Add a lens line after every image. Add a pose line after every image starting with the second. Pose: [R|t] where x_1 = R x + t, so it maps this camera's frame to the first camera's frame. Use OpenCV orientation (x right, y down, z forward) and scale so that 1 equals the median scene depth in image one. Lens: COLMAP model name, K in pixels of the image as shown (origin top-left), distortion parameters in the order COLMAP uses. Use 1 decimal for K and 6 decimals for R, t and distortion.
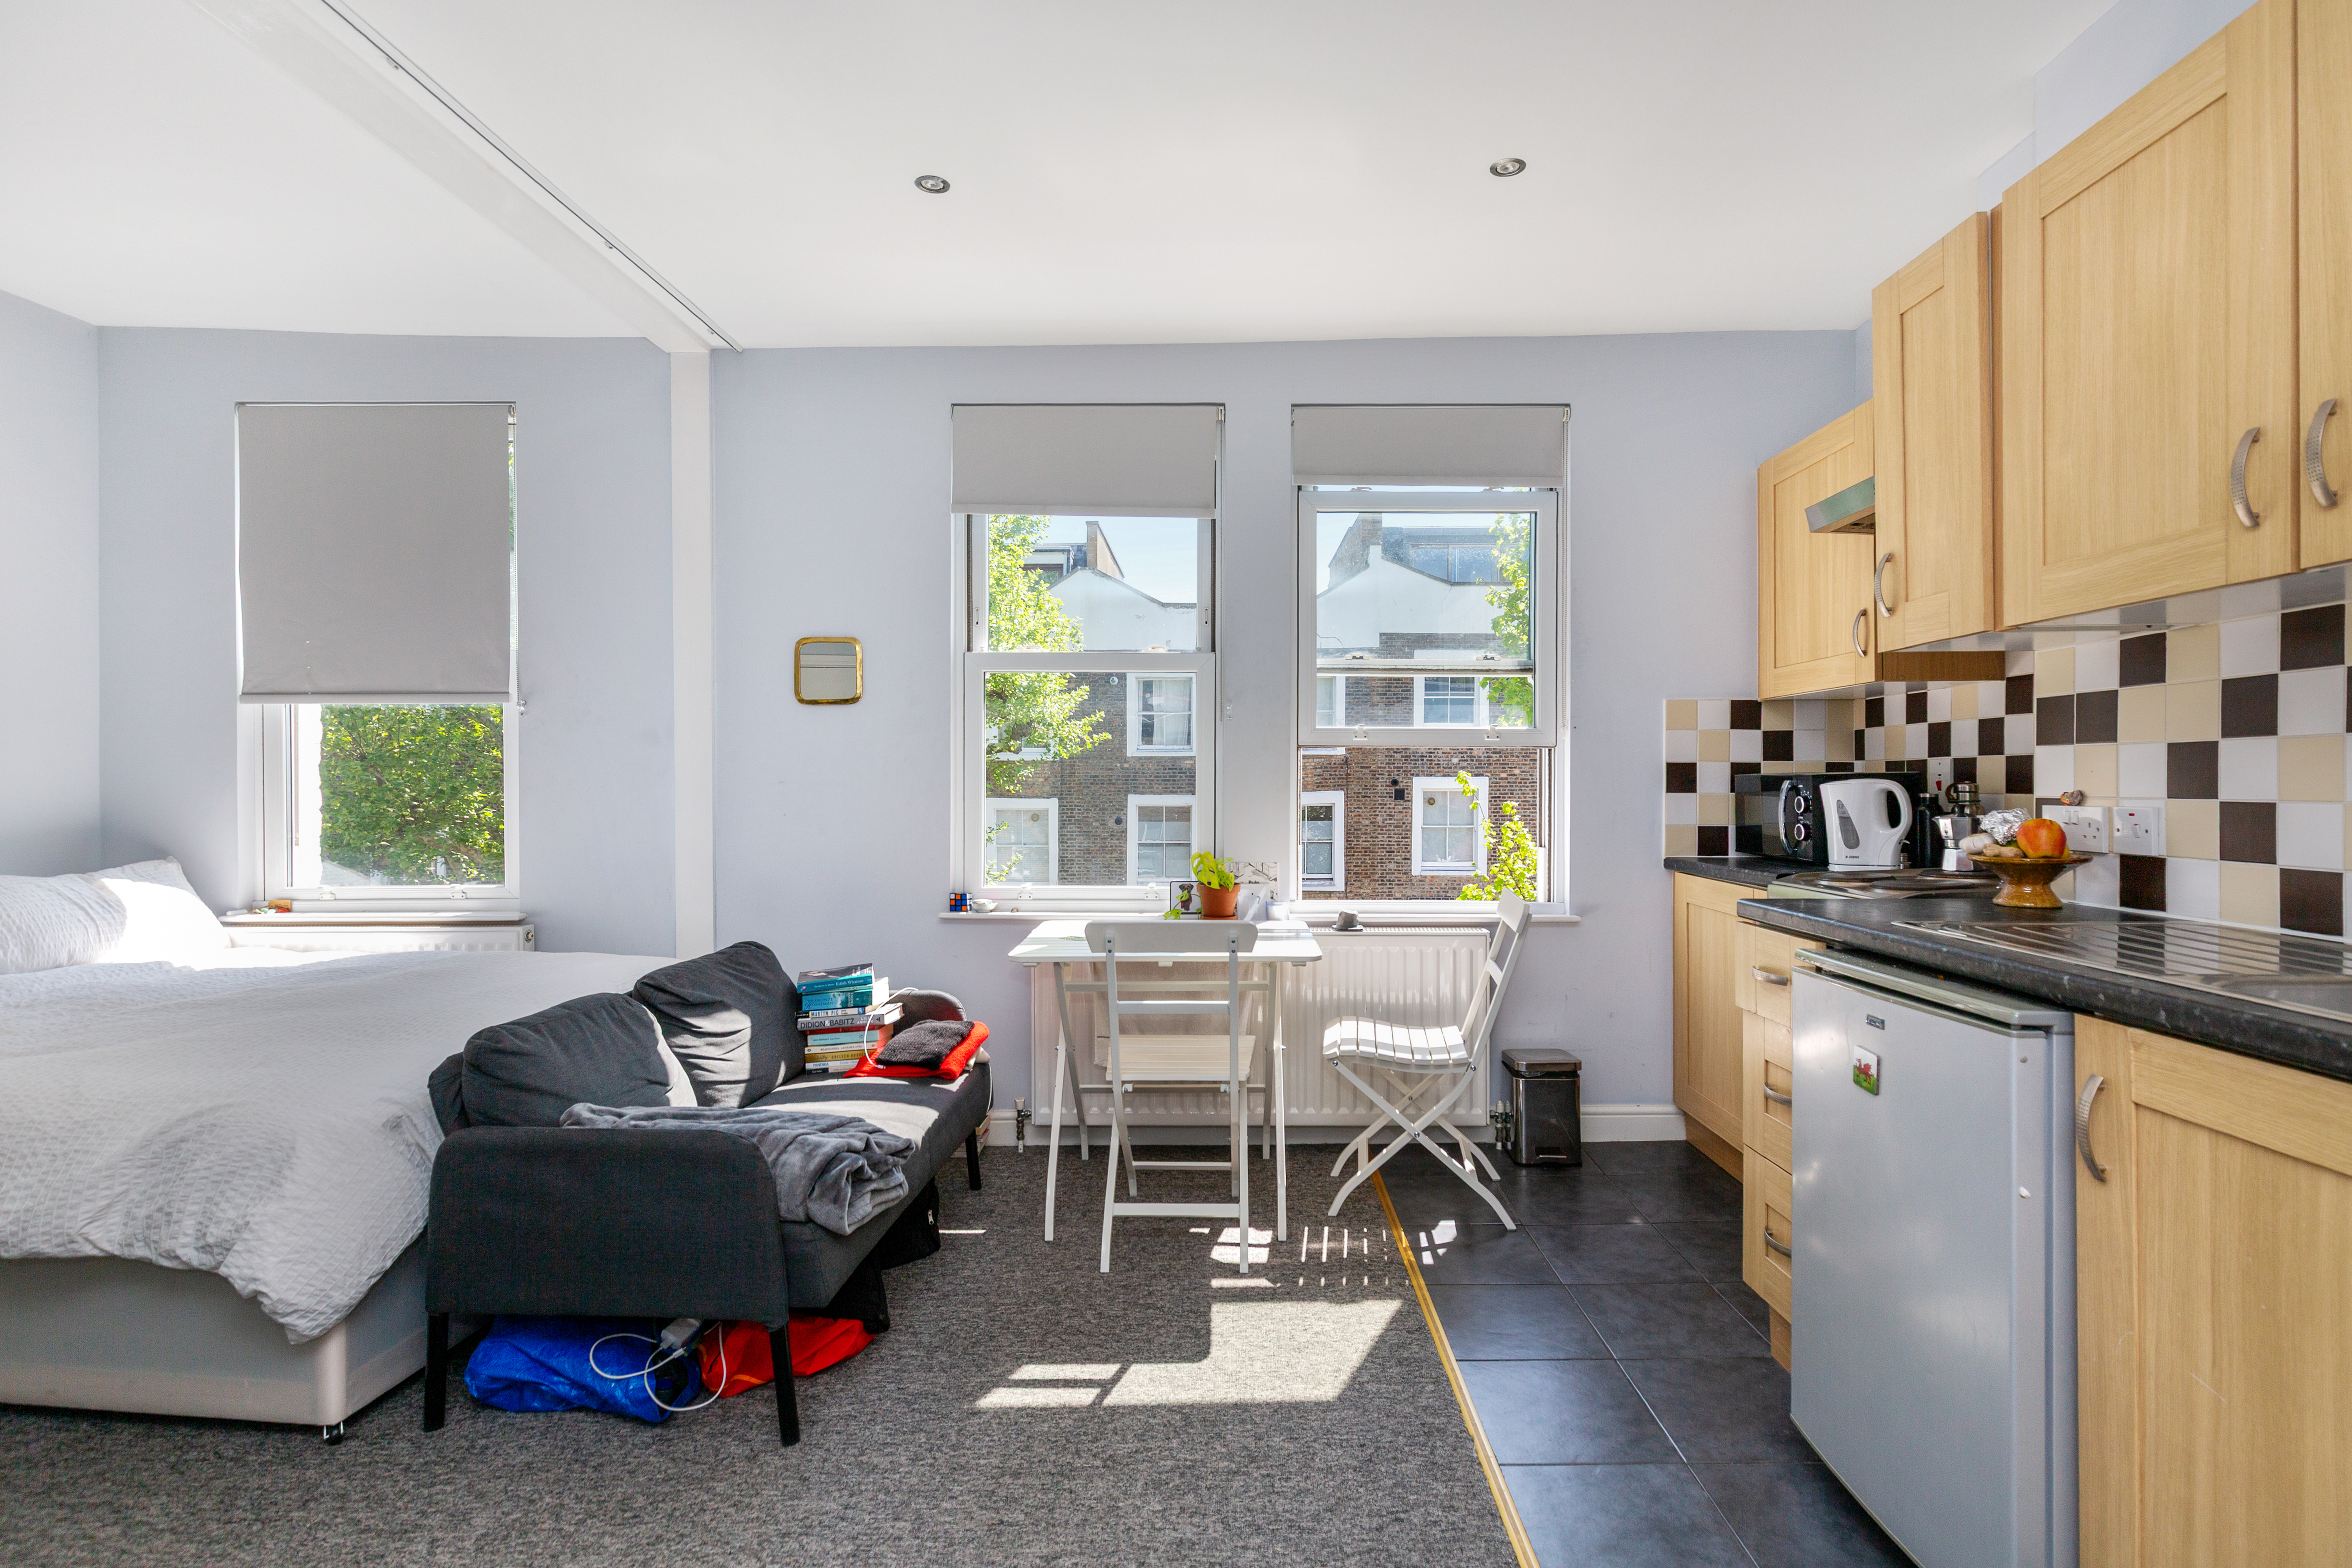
lens RADIAL K [[1087.4, 0, 1202.4], [0, 1087.4, 793.2], [0, 0, 1]] dist [0.003187, -0.000090]
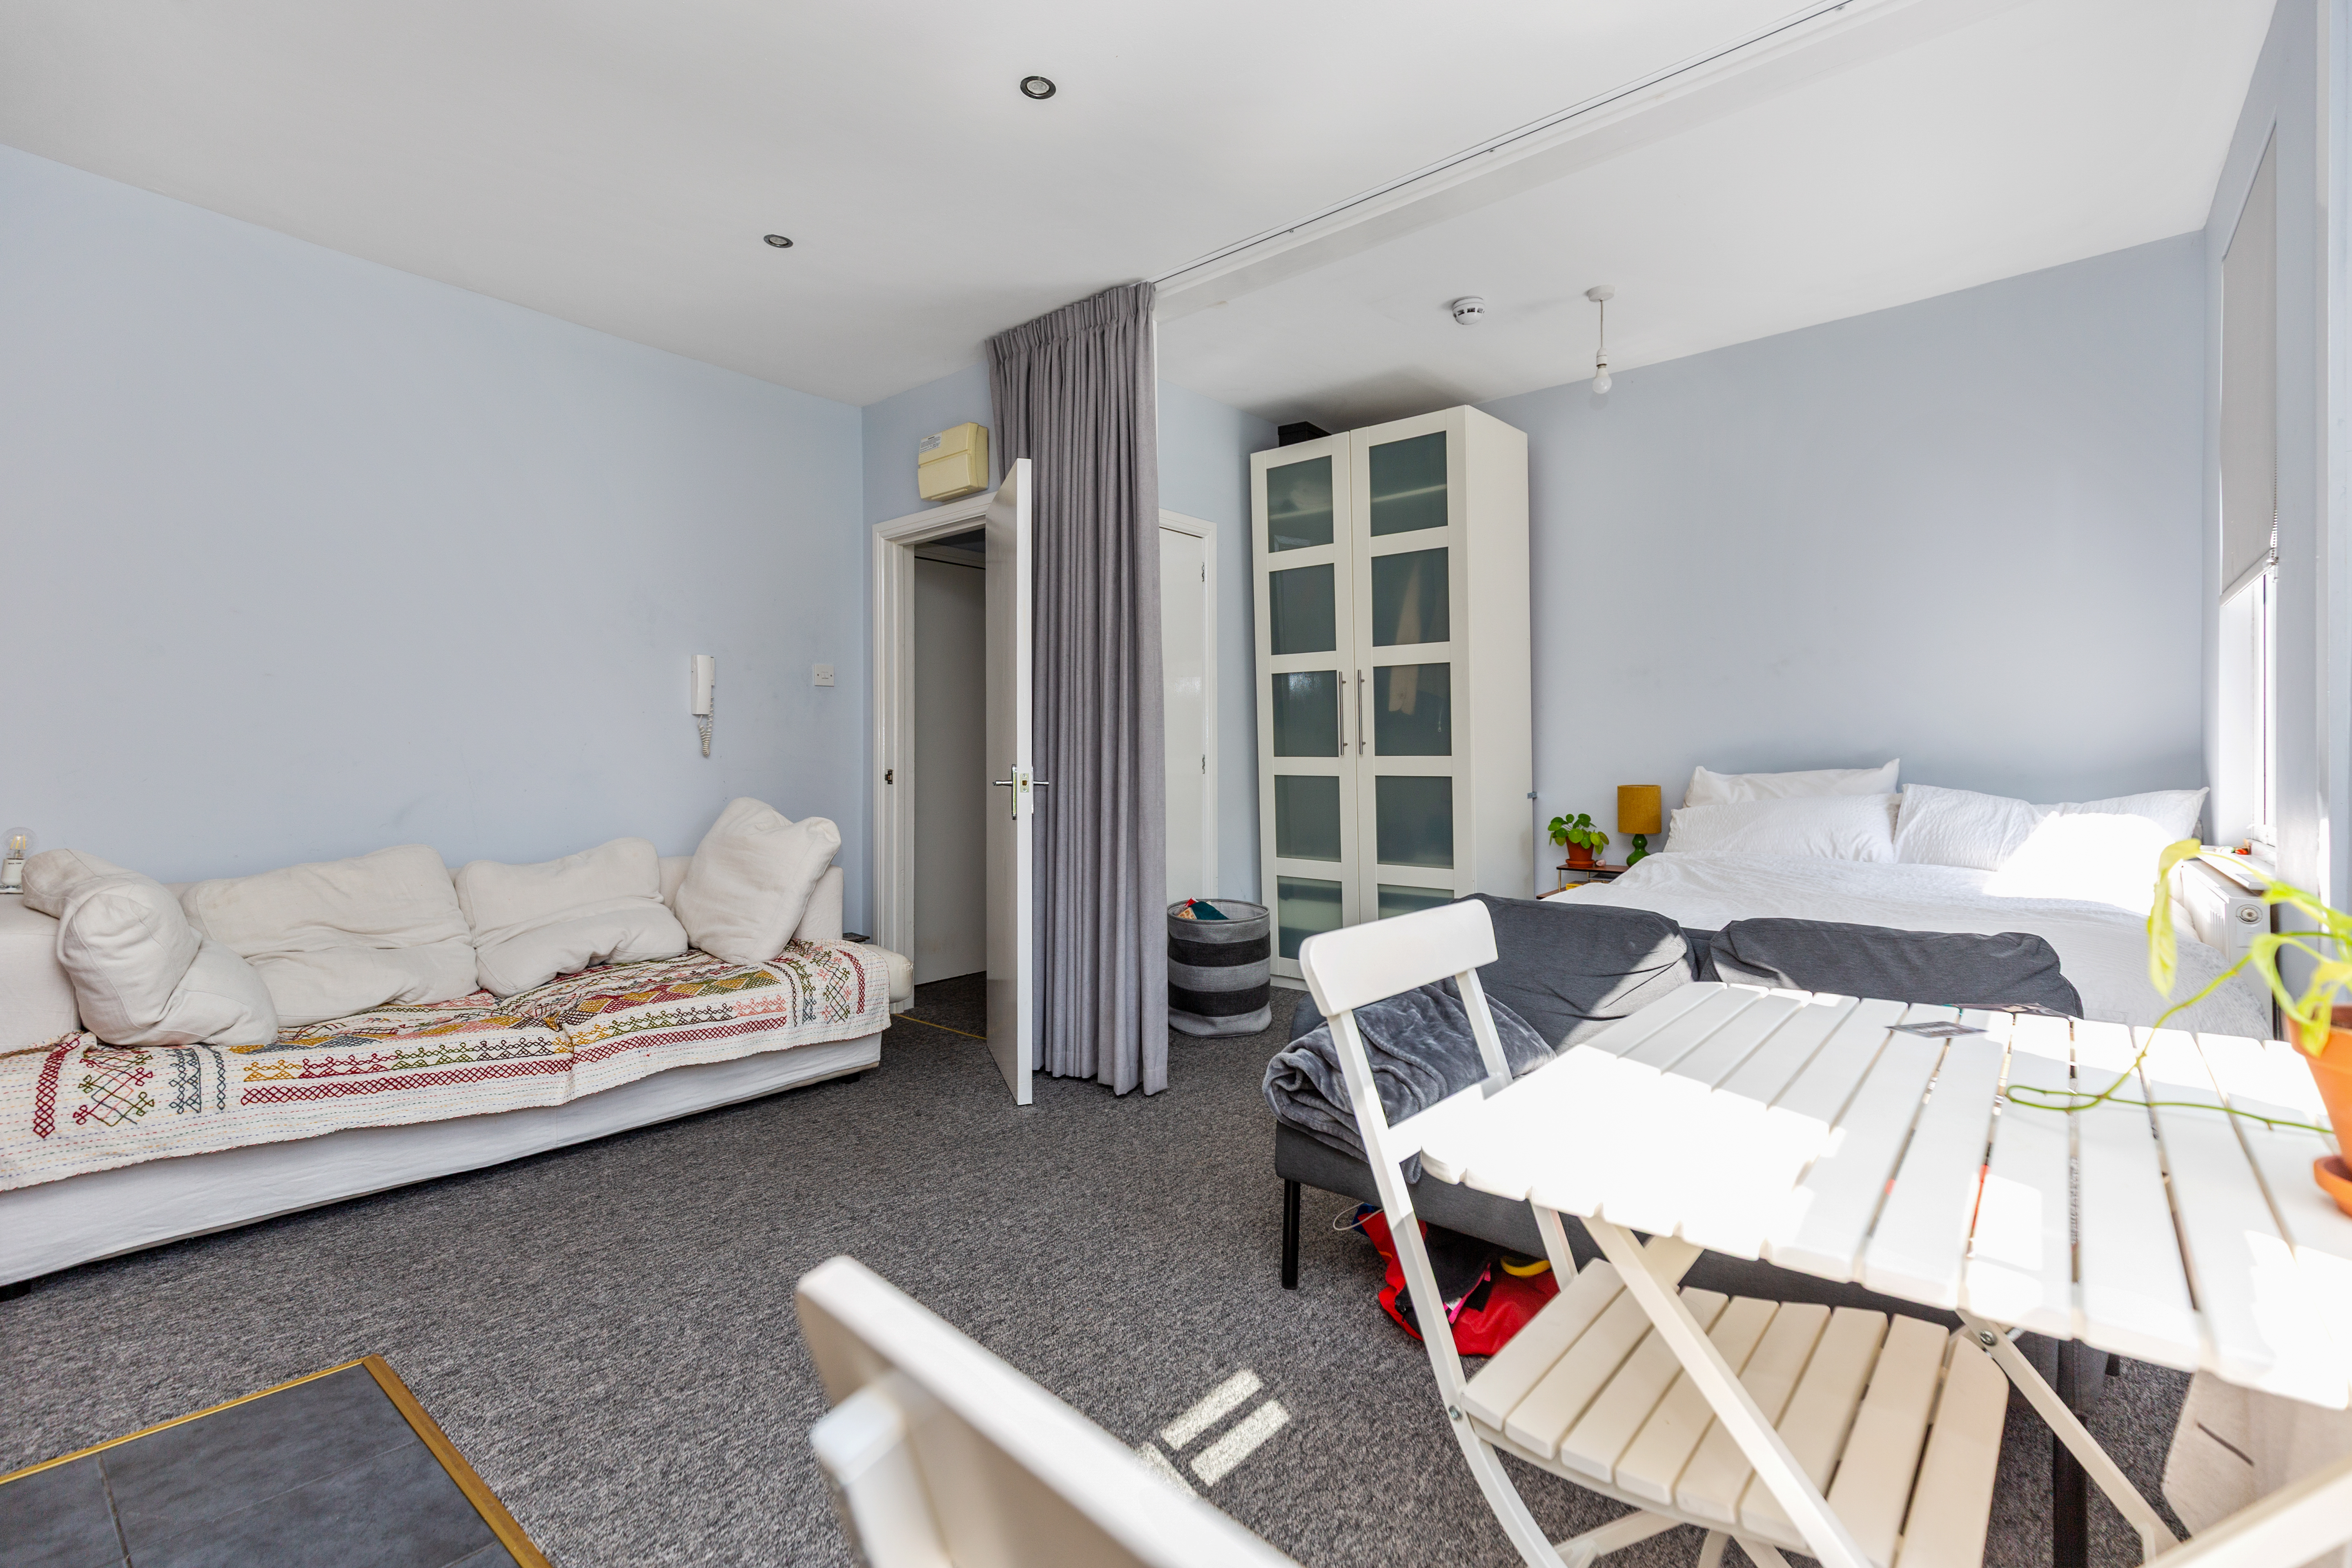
lens RADIAL K [[1070.3, 0, 1170.8], [0, 1070.3, 760.4], [0, 0, 1]] dist [0.002134, 0.000075]
pose [[-0.630720, 0.006562, -0.775983, 0.390530], [-0.001825, 0.999949, 0.009939, 0.043454], [0.776009, 0.007685, -0.630675, 1.173706]]
